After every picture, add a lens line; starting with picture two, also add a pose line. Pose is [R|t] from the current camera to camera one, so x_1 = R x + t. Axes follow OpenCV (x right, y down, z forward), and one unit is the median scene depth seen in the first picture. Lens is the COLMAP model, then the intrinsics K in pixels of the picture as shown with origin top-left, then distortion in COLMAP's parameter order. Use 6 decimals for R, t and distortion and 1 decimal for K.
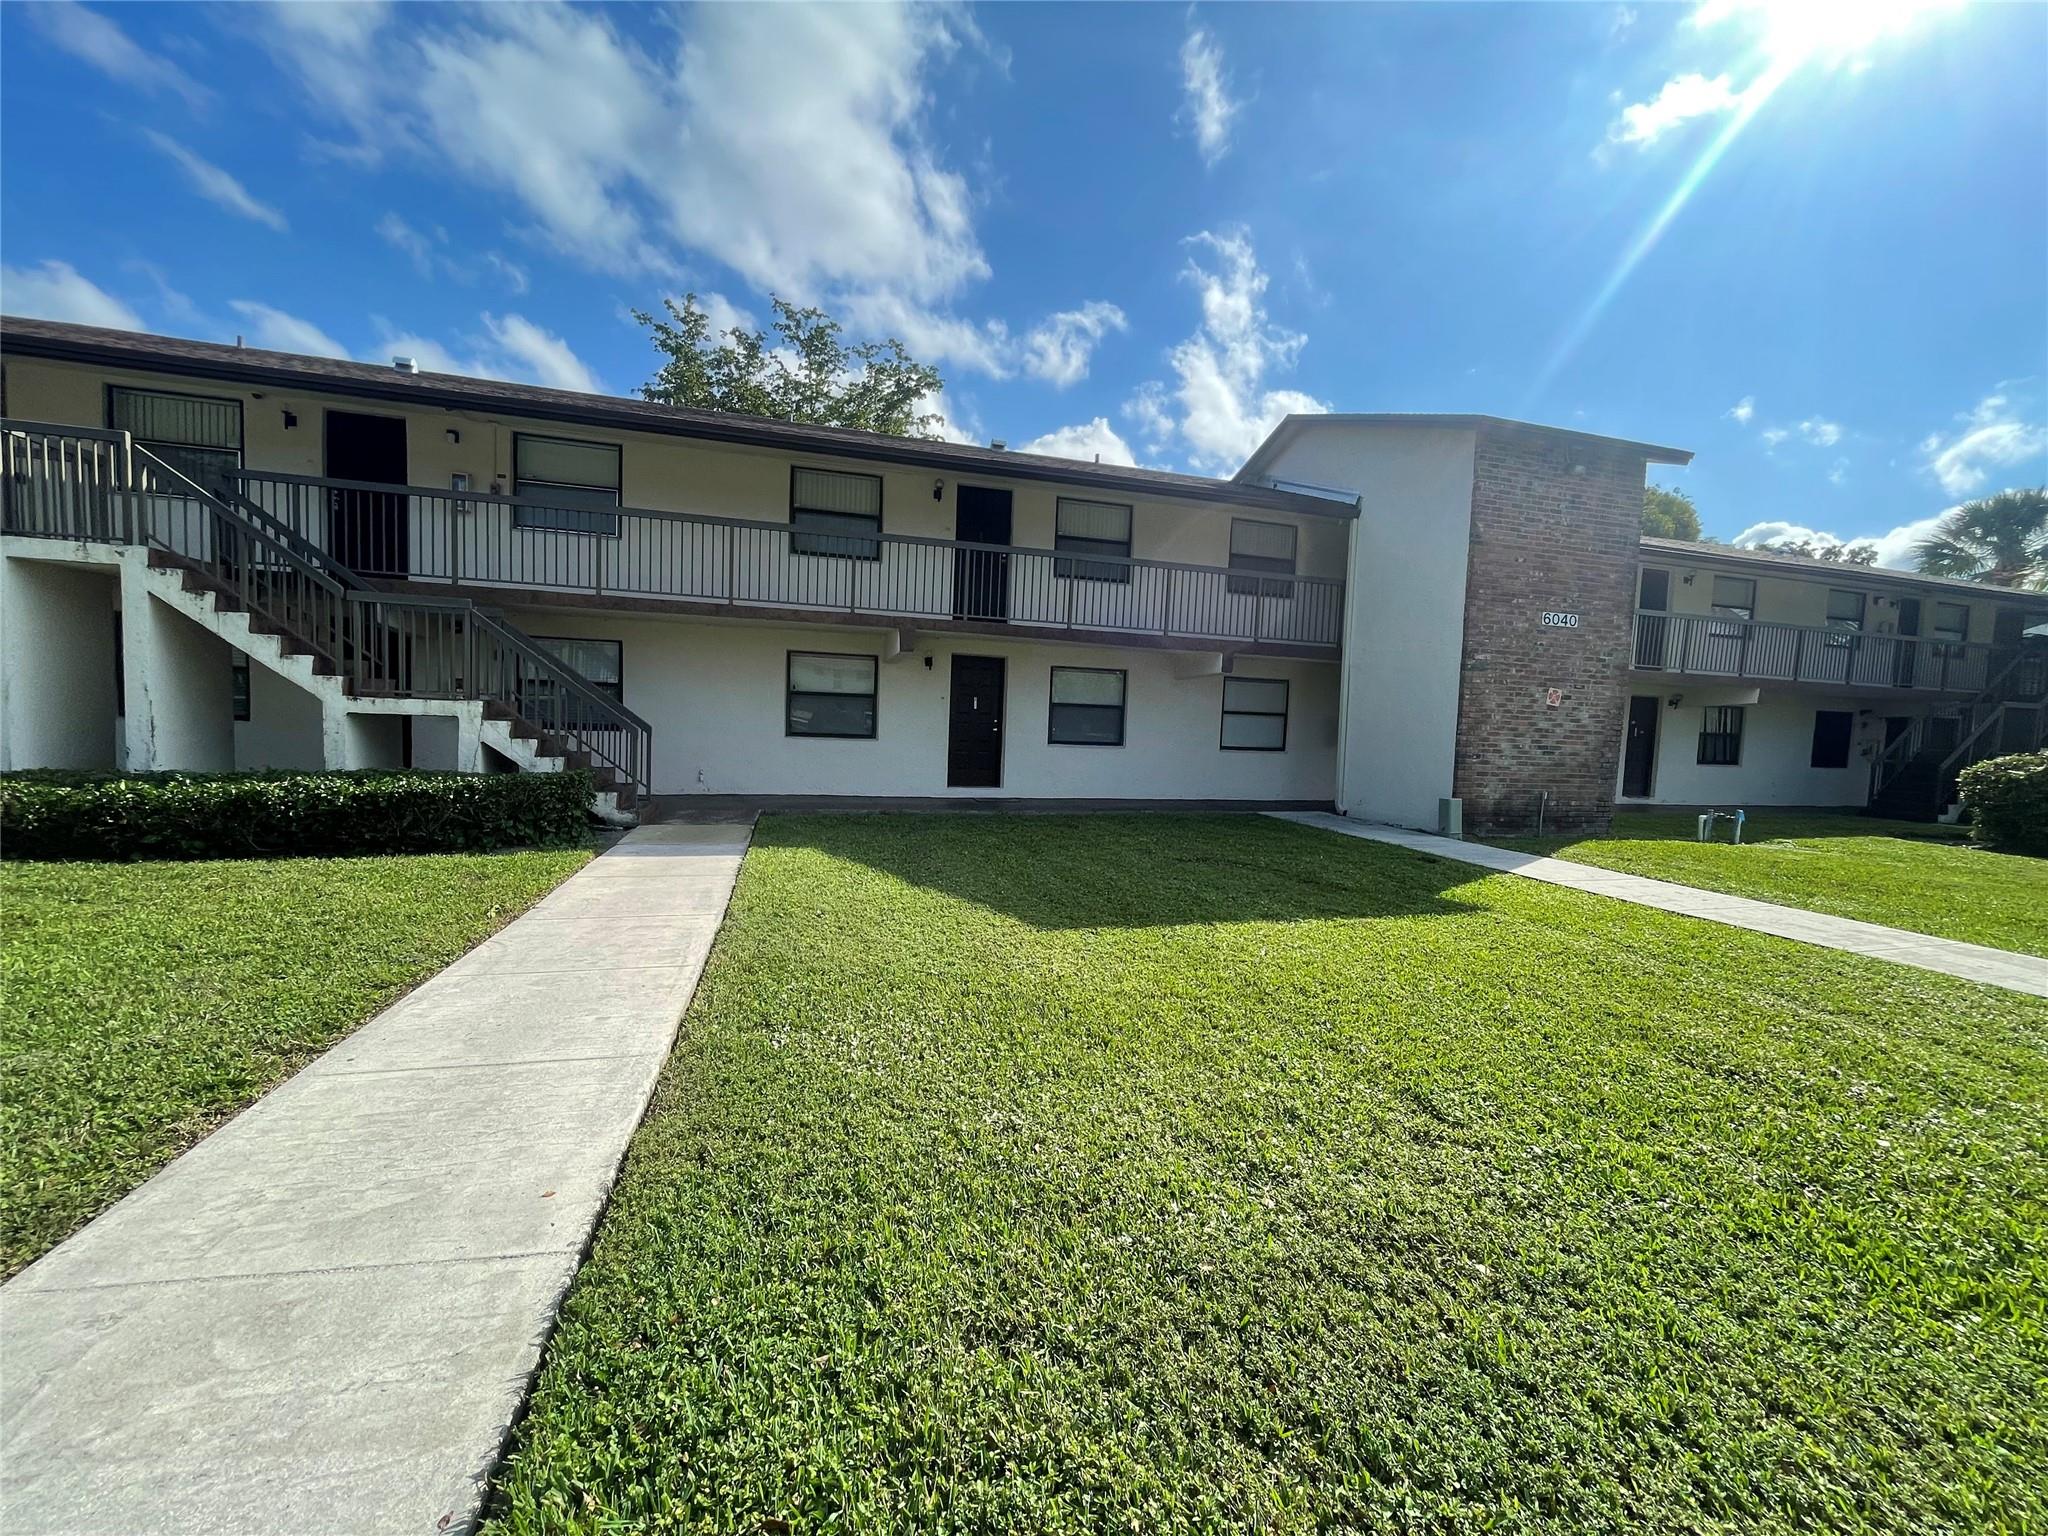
lens RADIAL K [[826.4, 0, 1033.1], [0, 826.4, 777.4], [0, 0, 1]] dist [-0.007205, 0.000773]
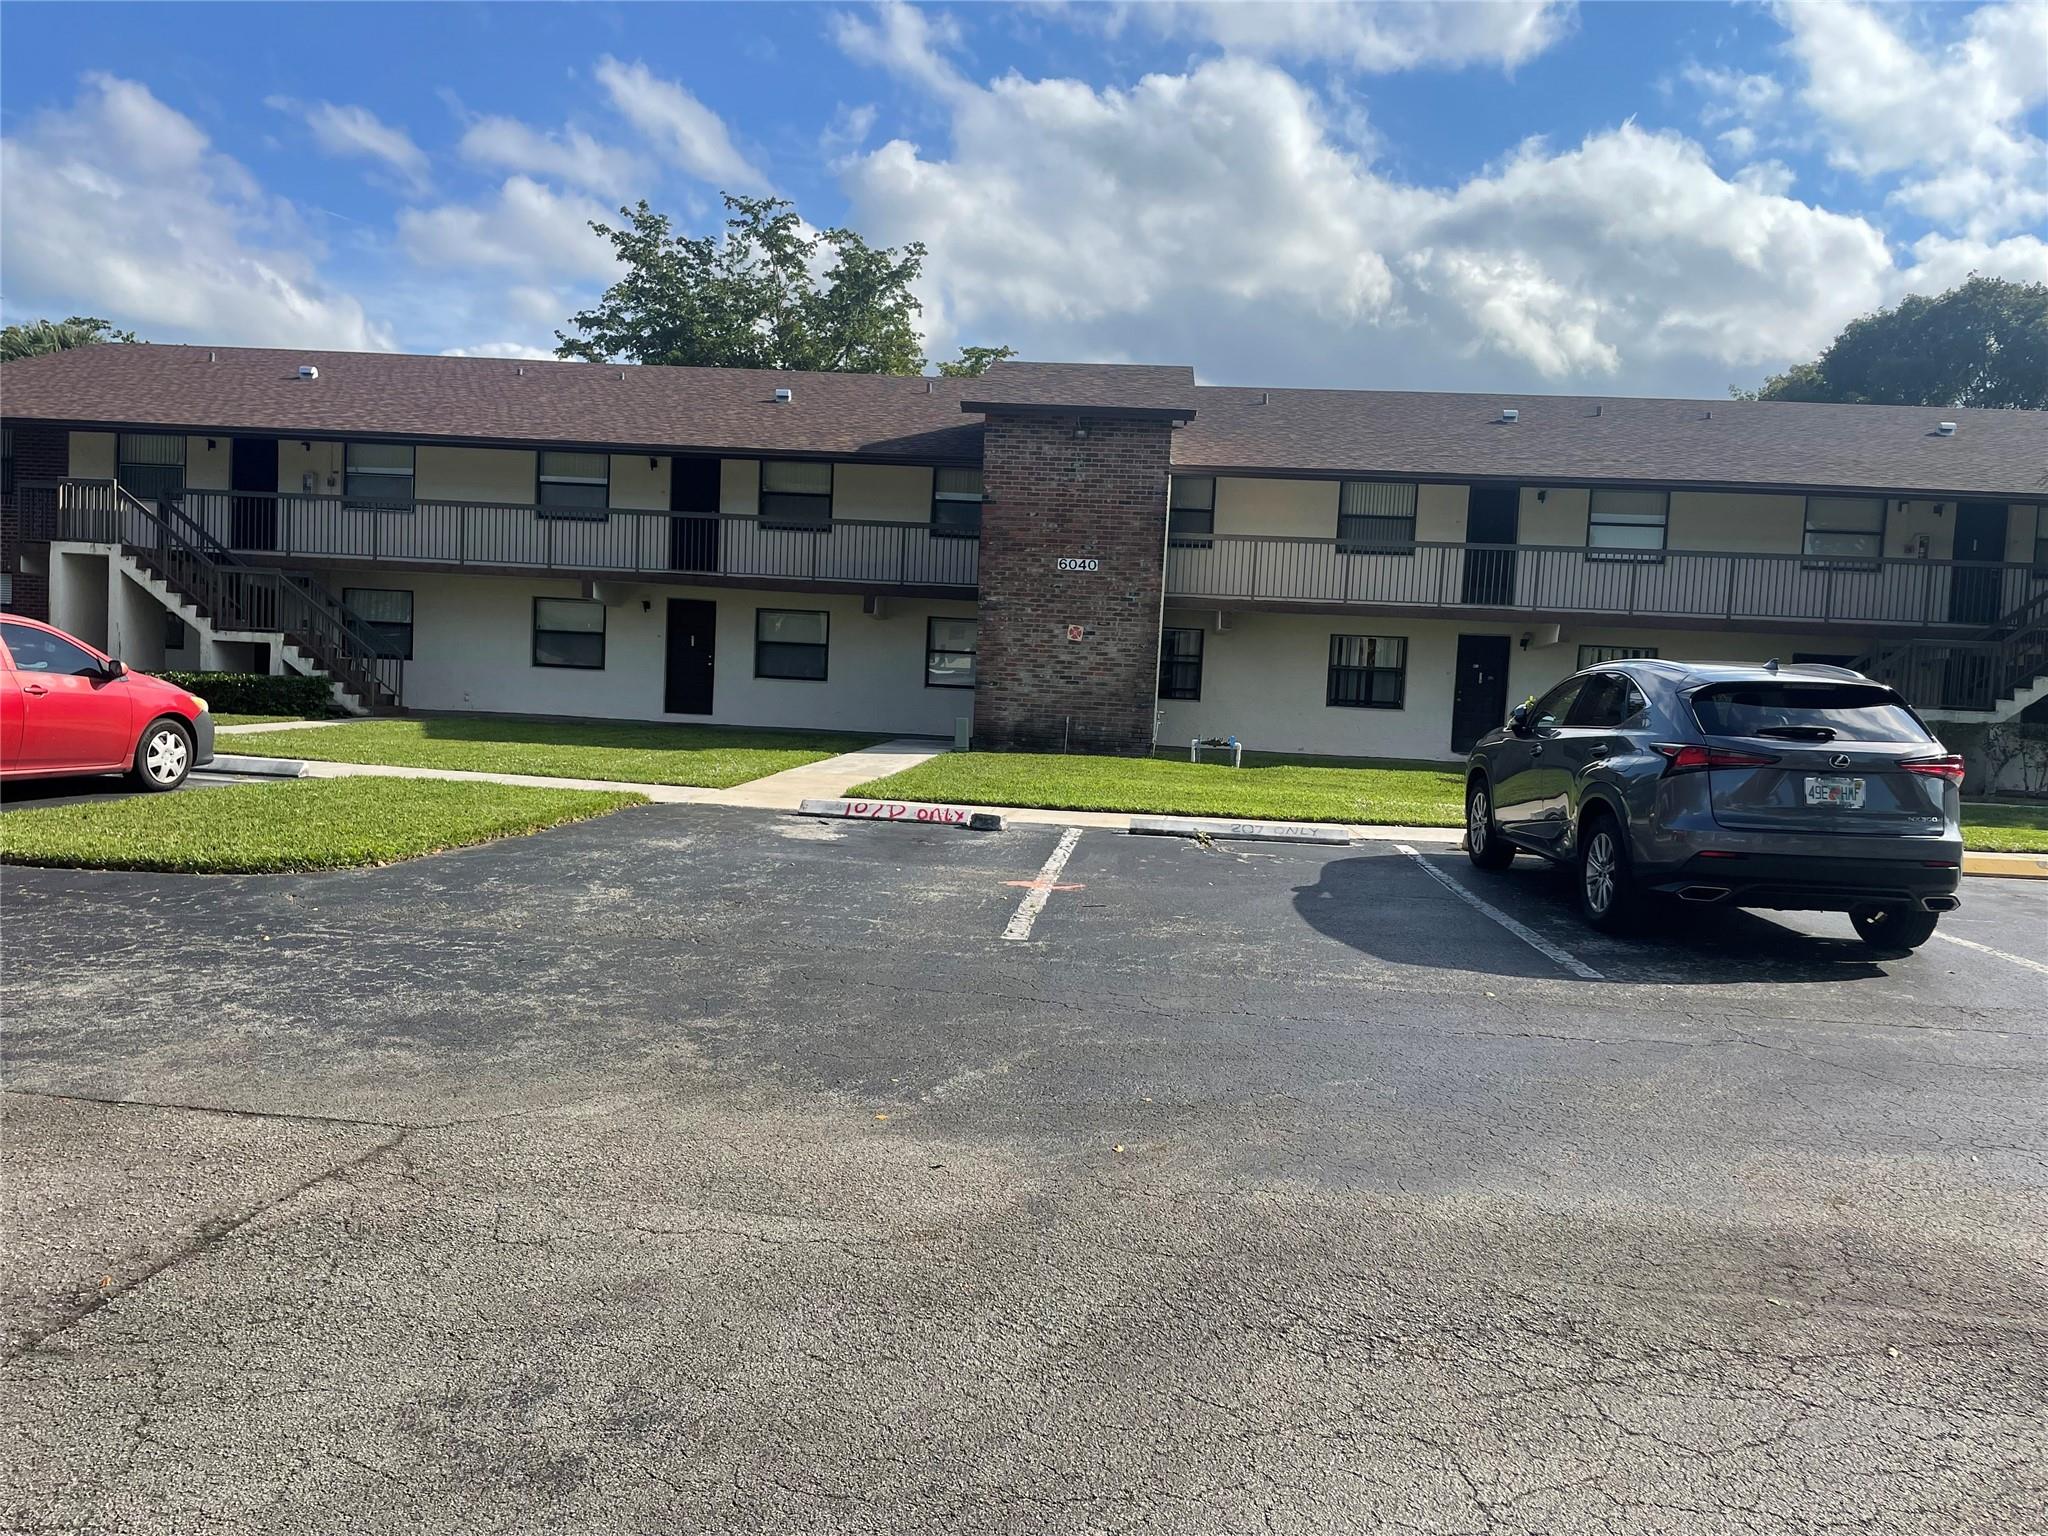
lens RADIAL K [[1521.9, 0, 1012.5], [0, 1521.9, 774.8], [0, 0, 1]] dist [0.068318, -0.082840]
pose [[0.938577, 0.029148, -0.343836, 1.278257], [-0.036458, 0.999225, -0.014813, 0.131048], [0.343138, 0.026438, 0.938913, -0.984933]]
